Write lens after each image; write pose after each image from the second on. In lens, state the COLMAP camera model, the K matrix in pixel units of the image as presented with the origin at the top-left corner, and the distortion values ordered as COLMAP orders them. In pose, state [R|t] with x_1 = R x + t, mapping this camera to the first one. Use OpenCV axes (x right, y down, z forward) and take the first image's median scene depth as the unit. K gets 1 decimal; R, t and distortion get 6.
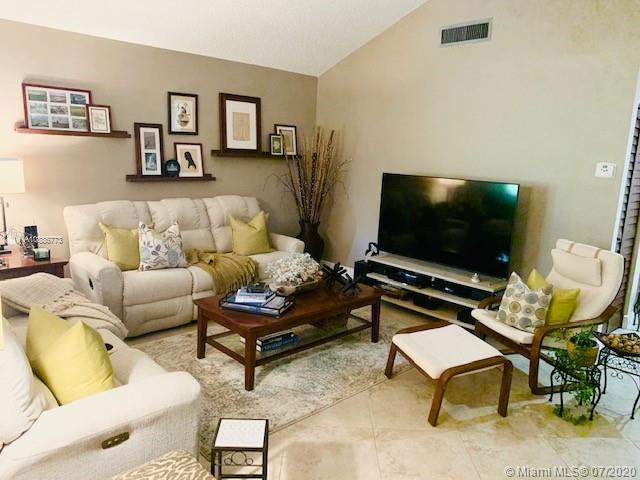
lens RADIAL K [[486.4, 0, 314.7], [0, 486.4, 236.5], [0, 0, 1]] dist [0.011232, -0.020112]
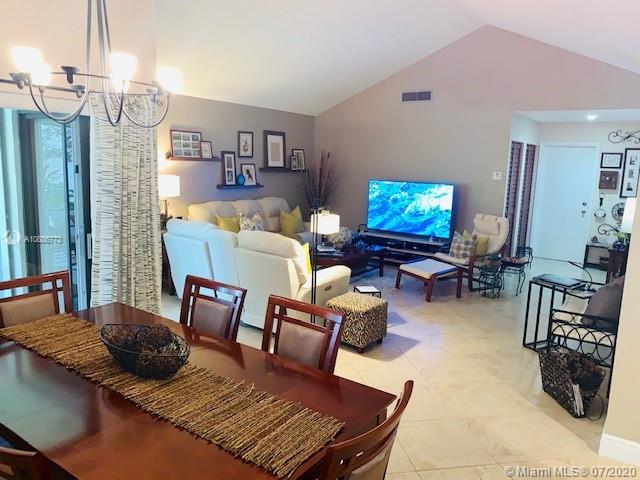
lens RADIAL K [[486.4, 0, 320.5], [0, 486.4, 240.2], [0, 0, 1]] dist [0.011232, -0.020112]
pose [[0.979192, -0.045074, 0.197865, -0.384473], [0.047946, 0.998802, -0.009746, 0.082398], [-0.197189, 0.019030, 0.980181, -0.593162]]
